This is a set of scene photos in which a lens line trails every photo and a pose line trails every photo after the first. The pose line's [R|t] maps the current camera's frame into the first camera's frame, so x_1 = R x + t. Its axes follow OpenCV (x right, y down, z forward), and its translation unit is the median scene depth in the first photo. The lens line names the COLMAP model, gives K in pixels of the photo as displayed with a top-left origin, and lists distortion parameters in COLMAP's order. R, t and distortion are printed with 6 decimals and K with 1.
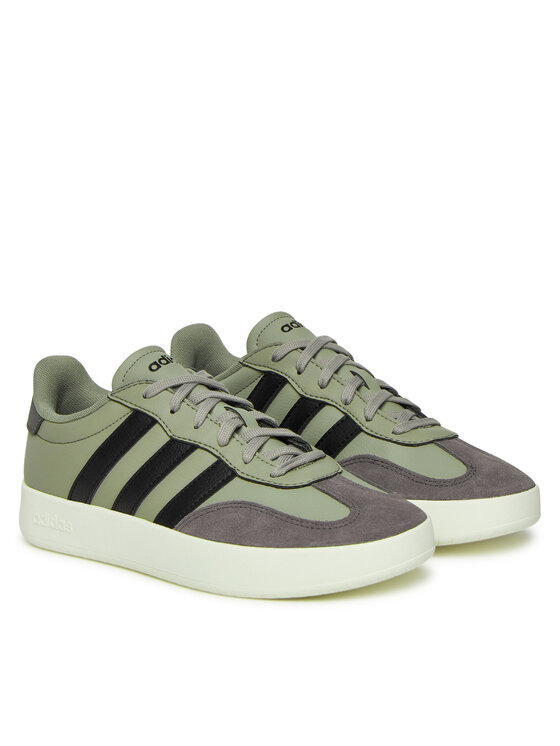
lens RADIAL K [[1900.4, 0, 280.0], [0, 1900.4, 373.0], [0, 0, 1]] dist [0.015842, -0.000489]
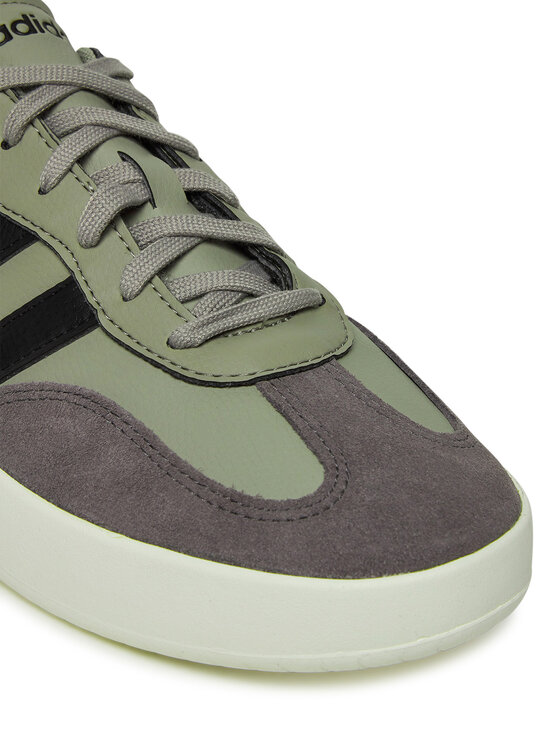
lens RADIAL K [[2105.0, 0, 280.0], [0, 2105.0, 373.0], [0, 0, 1]] dist [0.046636, -5.609716]
pose [[0.983236, 0.154248, -0.097232, 0.063770], [-0.135521, 0.974970, 0.176257, -0.023227], [0.121985, -0.160126, 0.979530, 0.548245]]
